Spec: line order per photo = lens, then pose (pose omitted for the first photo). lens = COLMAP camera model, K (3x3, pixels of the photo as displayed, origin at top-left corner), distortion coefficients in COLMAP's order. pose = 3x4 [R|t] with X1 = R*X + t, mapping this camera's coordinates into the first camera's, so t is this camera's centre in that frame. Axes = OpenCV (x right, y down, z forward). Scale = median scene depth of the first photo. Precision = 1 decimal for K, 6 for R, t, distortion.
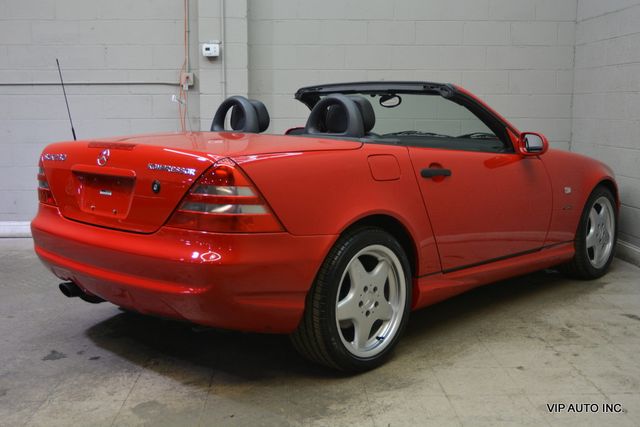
lens RADIAL K [[777.2, 0, 321.3], [0, 777.2, 214.3], [0, 0, 1]] dist [-0.024589, 0.000000]
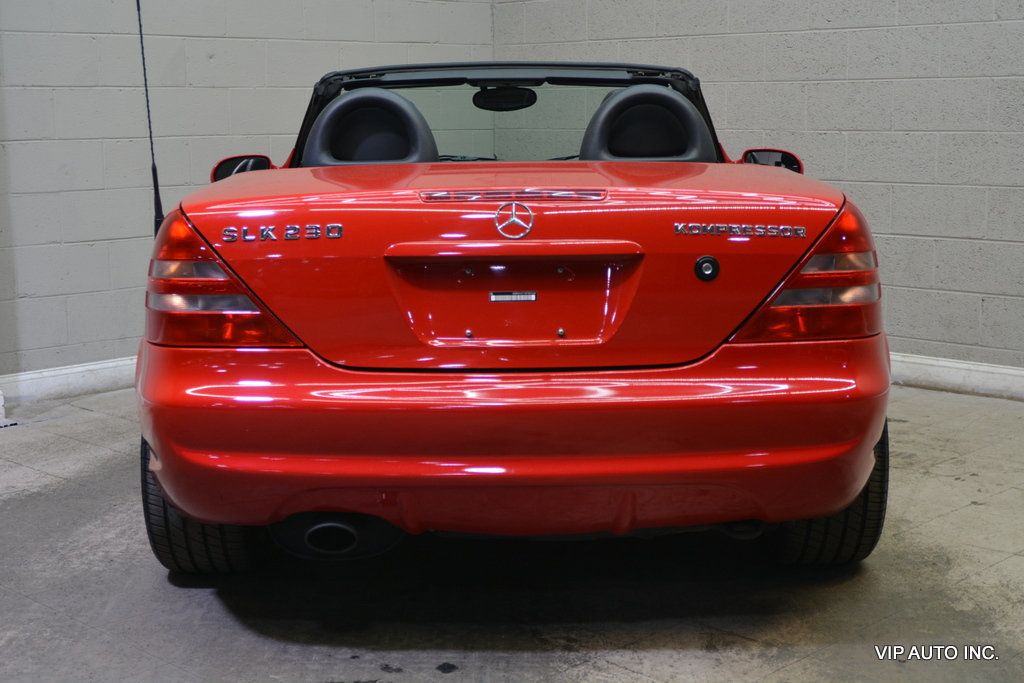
lens RADIAL K [[1529.2, 0, 508.9], [0, 1529.2, 338.4], [0, 0, 1]] dist [-0.005134, 0.000000]
pose [[0.707617, -0.112604, 0.697566, -0.956211], [0.106756, 0.992925, 0.051988, -0.052630], [-0.698485, 0.037681, 0.714632, 0.363149]]
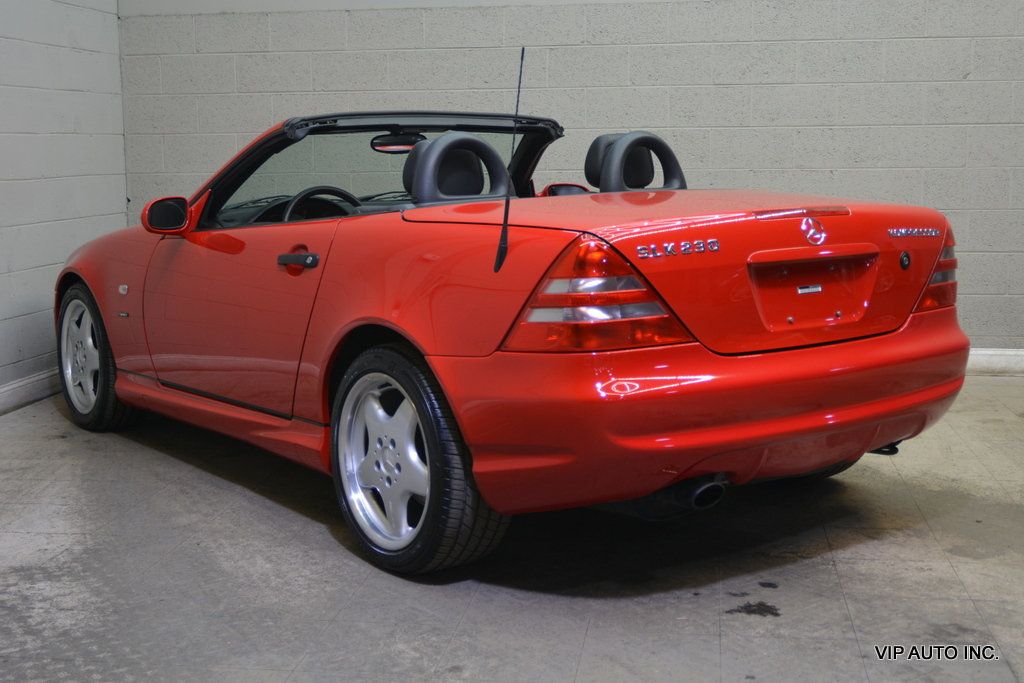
lens RADIAL K [[1397.7, 0, 515.0], [0, 1397.7, 343.5], [0, 0, 1]] dist [0.000440, 0.000000]
pose [[0.127781, -0.137662, 0.982202, -1.444304], [0.148472, 0.981816, 0.118292, -0.155814], [-0.980626, 0.130714, 0.145897, 1.114320]]
